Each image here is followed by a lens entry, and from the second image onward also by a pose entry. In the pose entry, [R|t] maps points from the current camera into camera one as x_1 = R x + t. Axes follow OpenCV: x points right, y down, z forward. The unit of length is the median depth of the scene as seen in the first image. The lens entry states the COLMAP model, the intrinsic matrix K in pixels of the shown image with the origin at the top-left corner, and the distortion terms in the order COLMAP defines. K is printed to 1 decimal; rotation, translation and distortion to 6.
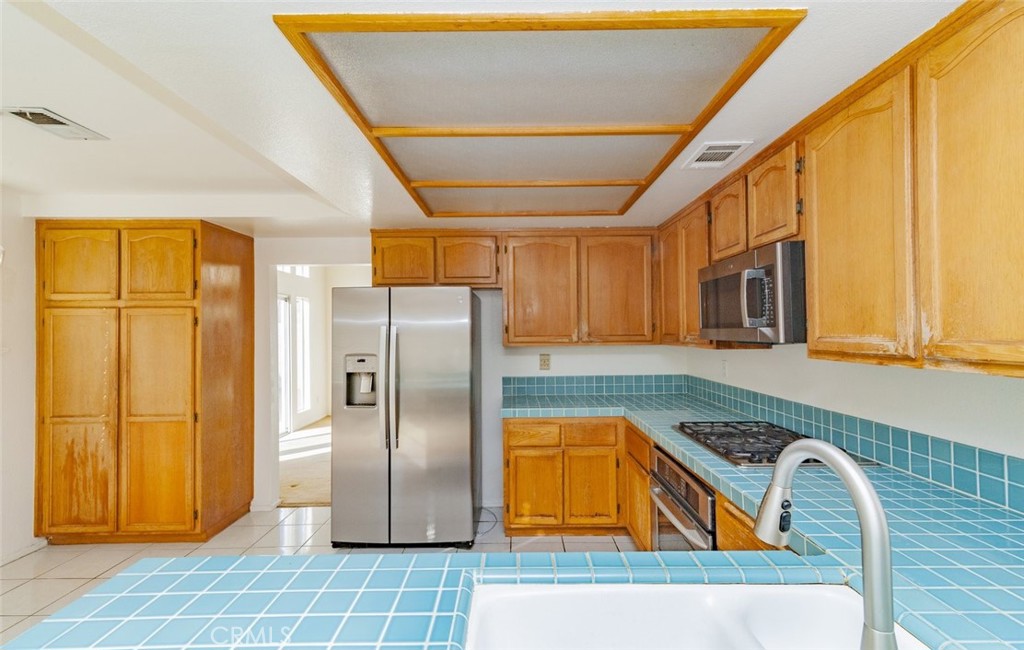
lens RADIAL K [[460.4, 0, 512.7], [0, 460.4, 325.9], [0, 0, 1]] dist [0.011538, -0.000553]
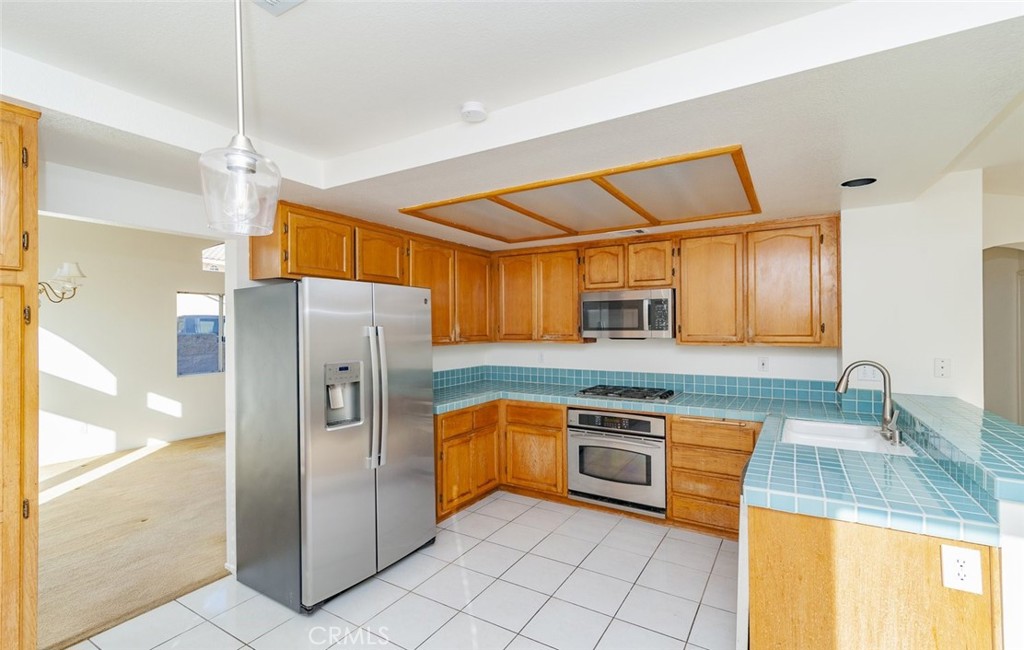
lens RADIAL K [[460.4, 0, 518.7], [0, 460.4, 324.9], [0, 0, 1]] dist [0.011538, -0.000553]
pose [[0.514336, 0.012084, 0.857504, -0.848261], [-0.007187, 0.999926, -0.009780, 0.002503], [-0.857559, -0.001133, 0.514385, 0.297590]]
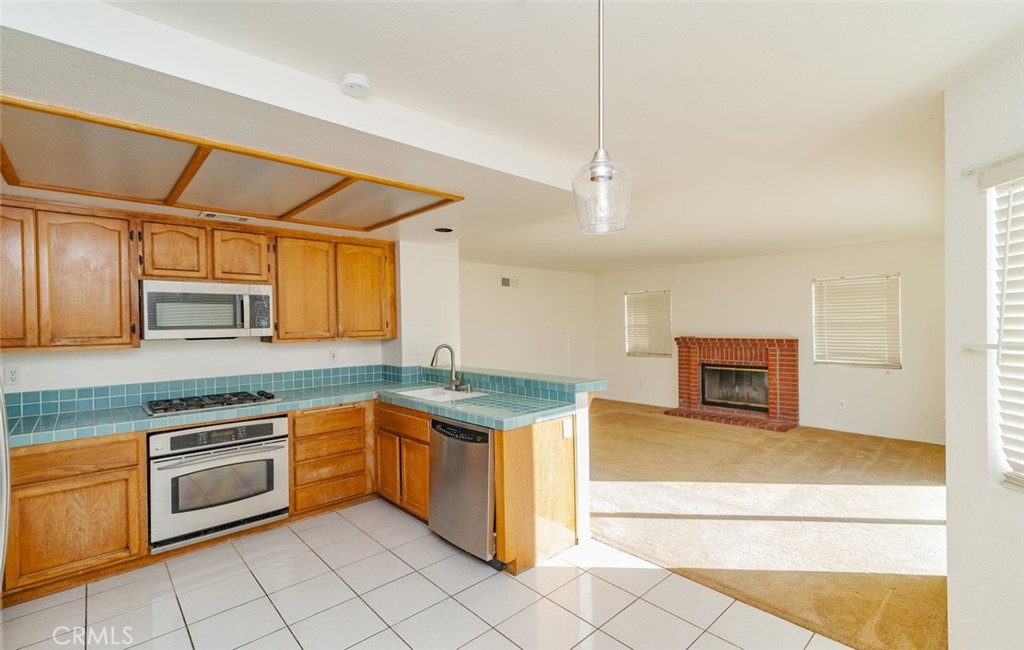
lens RADIAL K [[460.4, 0, 517.2], [0, 460.4, 325.1], [0, 0, 1]] dist [0.011538, -0.000553]
pose [[-0.680674, 0.017689, 0.732373, -0.896579], [0.015392, 0.999833, -0.009843, 0.014968], [-0.732425, 0.004573, -0.680832, 0.888281]]
